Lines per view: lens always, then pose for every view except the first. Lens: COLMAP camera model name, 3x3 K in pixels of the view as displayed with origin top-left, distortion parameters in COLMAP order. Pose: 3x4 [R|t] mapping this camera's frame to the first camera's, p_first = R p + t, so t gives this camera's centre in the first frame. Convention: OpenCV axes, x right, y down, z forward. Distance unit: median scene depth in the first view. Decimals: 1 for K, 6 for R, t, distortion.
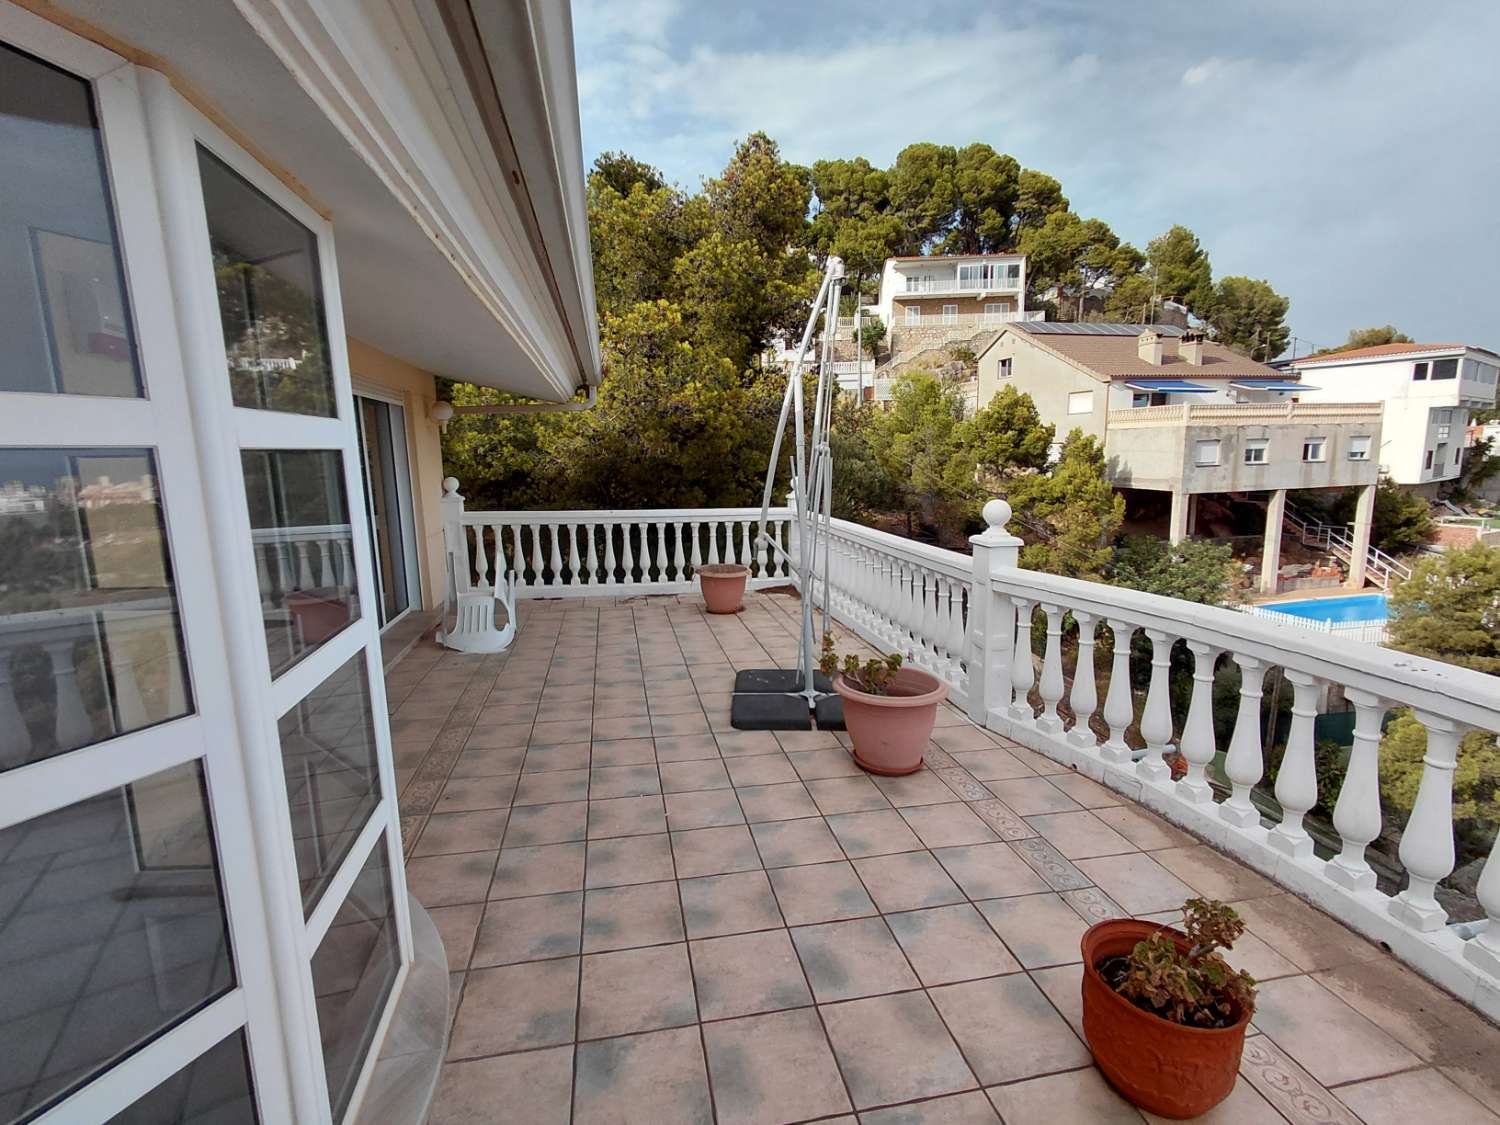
lens RADIAL K [[688.4, 0, 750.8], [0, 688.4, 562.7], [0, 0, 1]] dist [-0.001059, 0.000453]
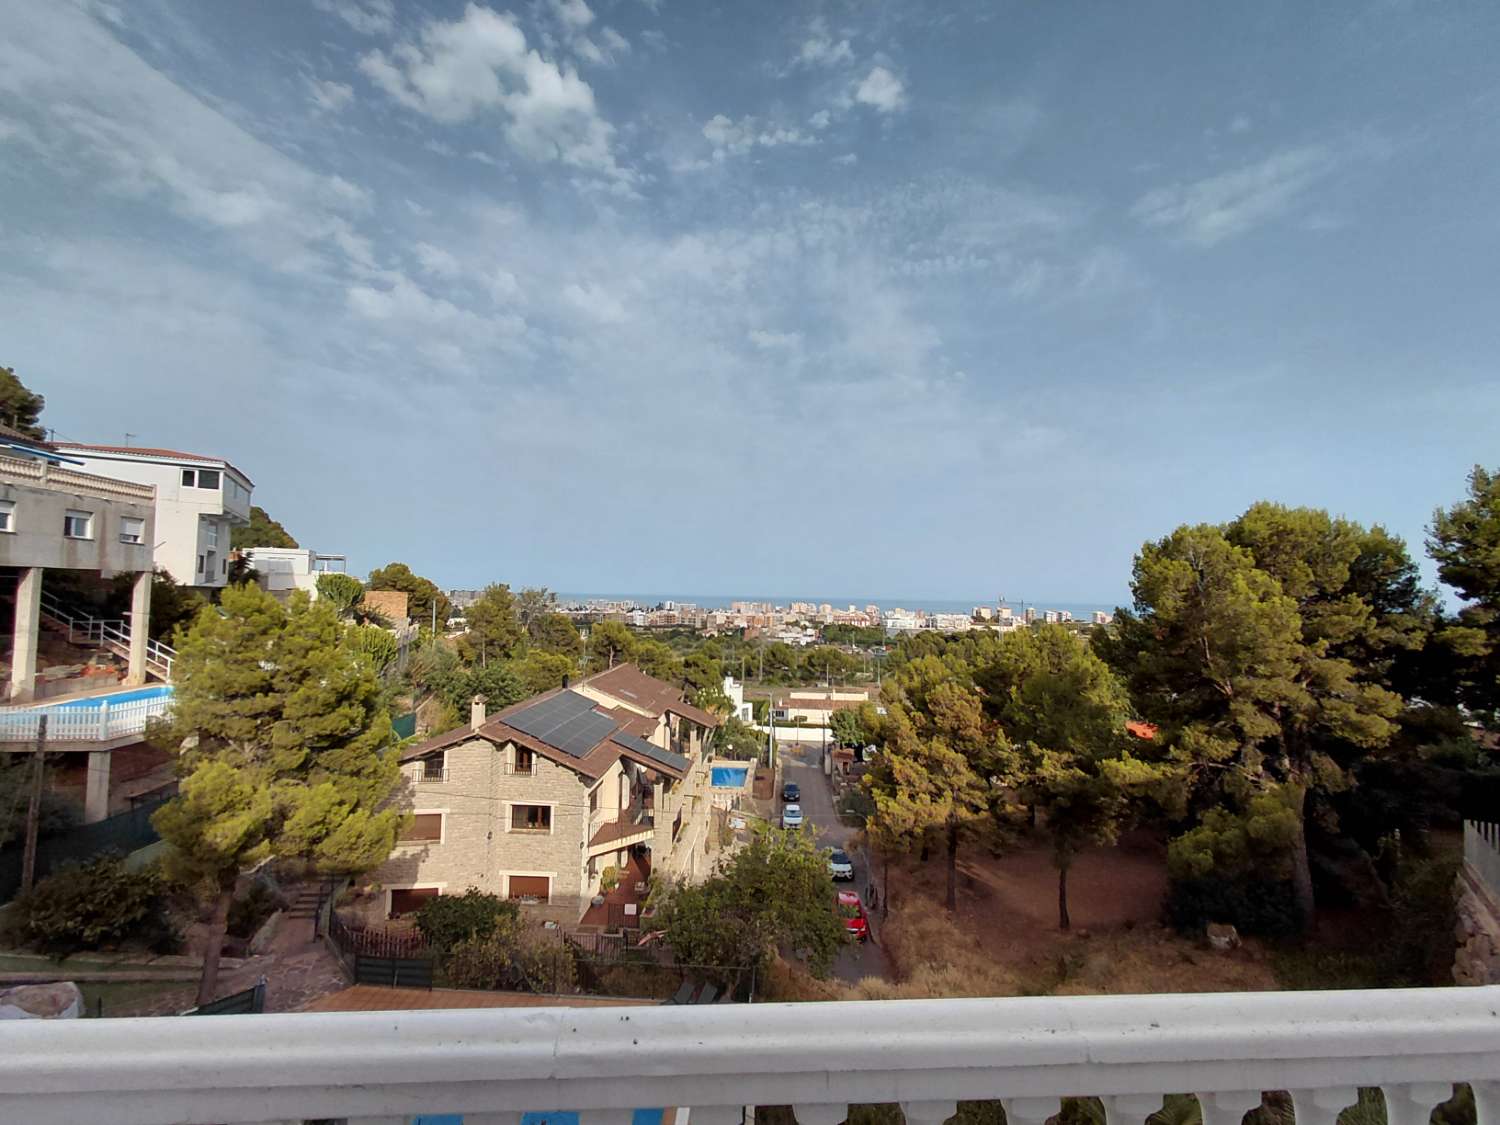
lens RADIAL K [[691.3, 0, 752.5], [0, 691.3, 566.3], [0, 0, 1]] dist [0.002625, 0.001707]
pose [[0.124842, 0.067704, 0.989864, 0.060914], [0.130951, 0.987817, -0.084079, 0.062785], [-0.983497, 0.140120, 0.114455, 0.069982]]
